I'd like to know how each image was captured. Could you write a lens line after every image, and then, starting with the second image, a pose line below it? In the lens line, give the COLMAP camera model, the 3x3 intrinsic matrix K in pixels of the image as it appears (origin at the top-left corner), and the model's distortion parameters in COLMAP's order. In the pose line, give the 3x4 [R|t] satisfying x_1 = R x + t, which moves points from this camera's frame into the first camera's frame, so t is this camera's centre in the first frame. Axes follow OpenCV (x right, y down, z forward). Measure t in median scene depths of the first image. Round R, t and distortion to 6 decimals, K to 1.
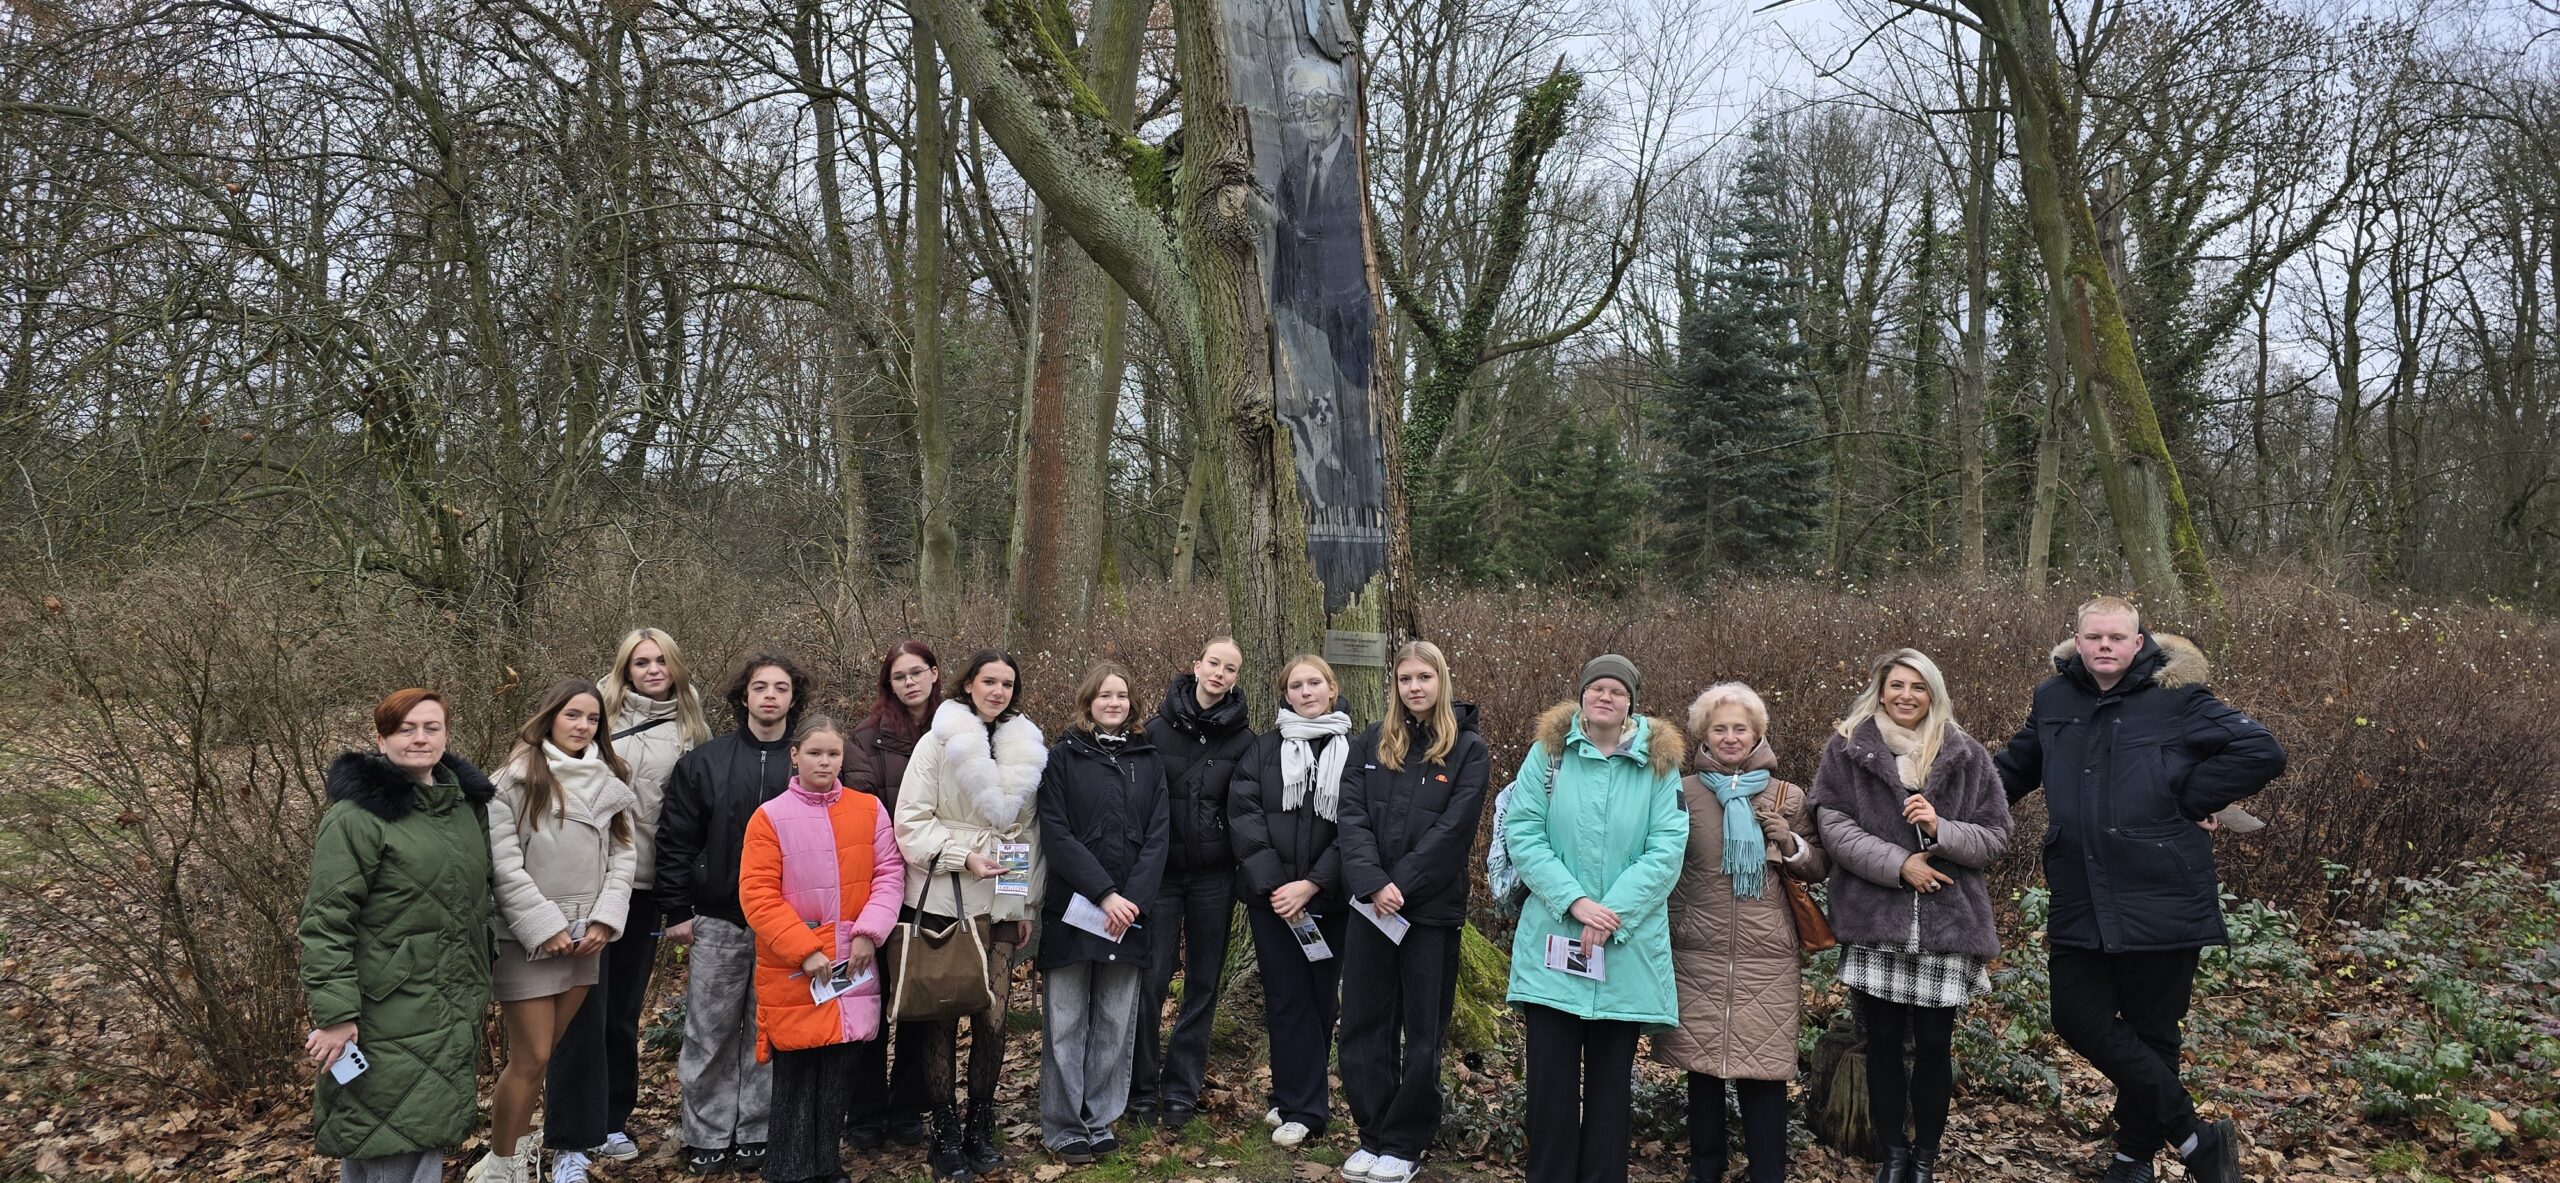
lens RADIAL K [[1624.4, 0, 1259.9], [0, 1624.4, 545.7], [0, 0, 1]] dist [0.067869, -0.060102]
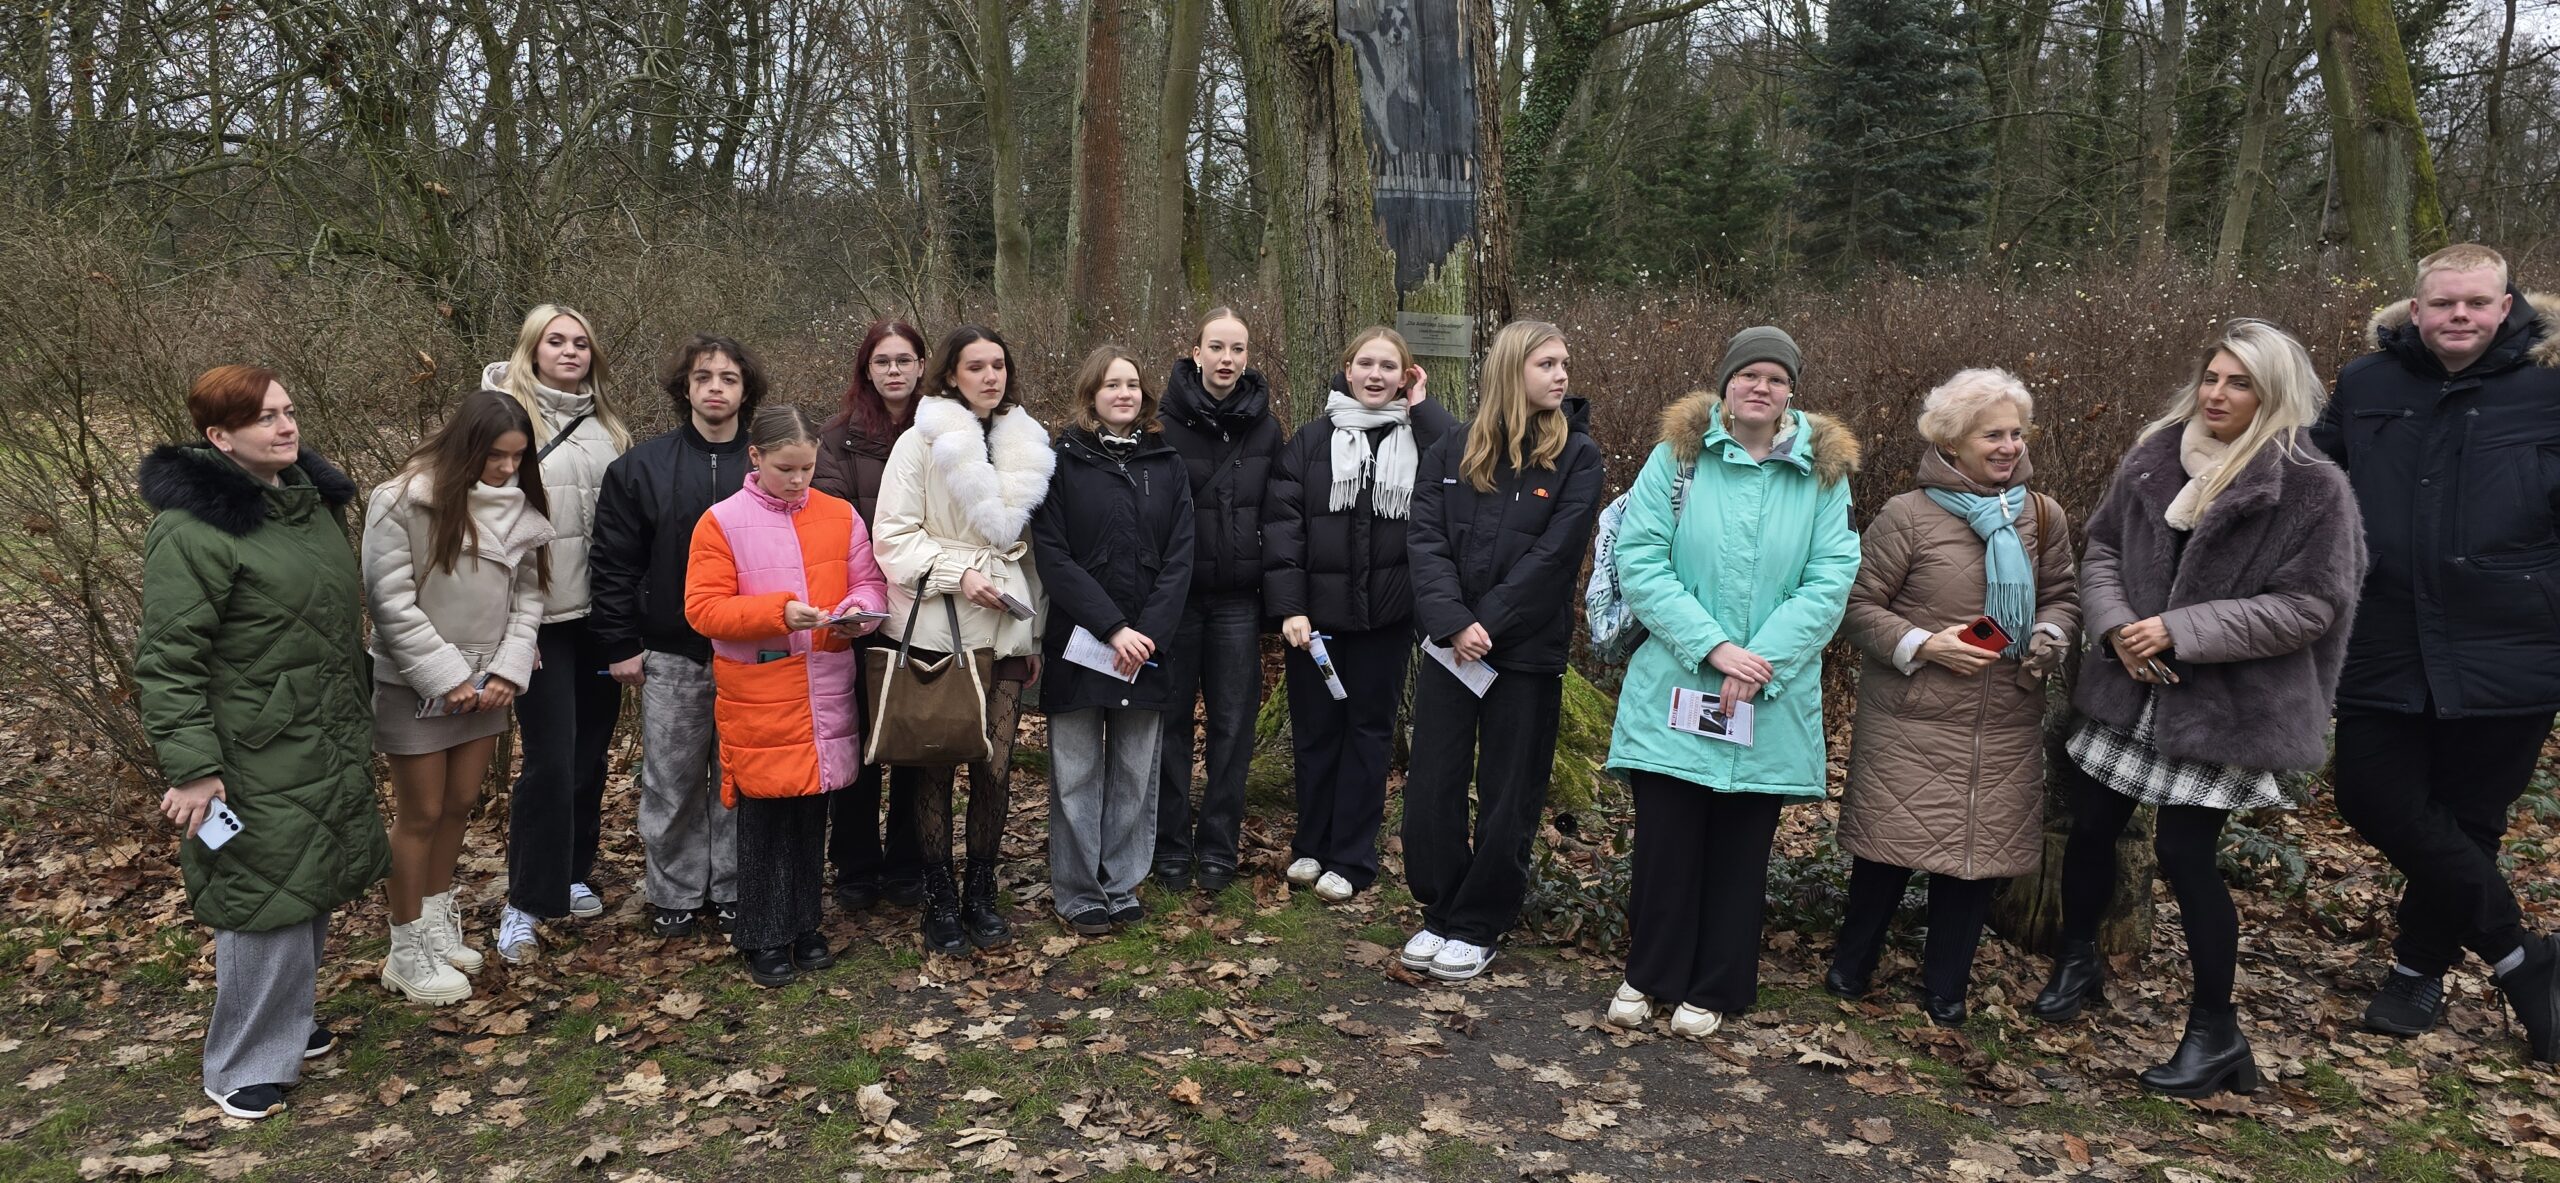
lens RADIAL K [[1624.4, 0, 1259.9], [0, 1624.4, 545.7], [0, 0, 1]] dist [0.067869, -0.060102]
pose [[0.997738, 0.007113, -0.066853, 0.028287], [0.004494, 0.985109, 0.171871, 0.028889], [0.067079, -0.171783, 0.982848, 0.188573]]
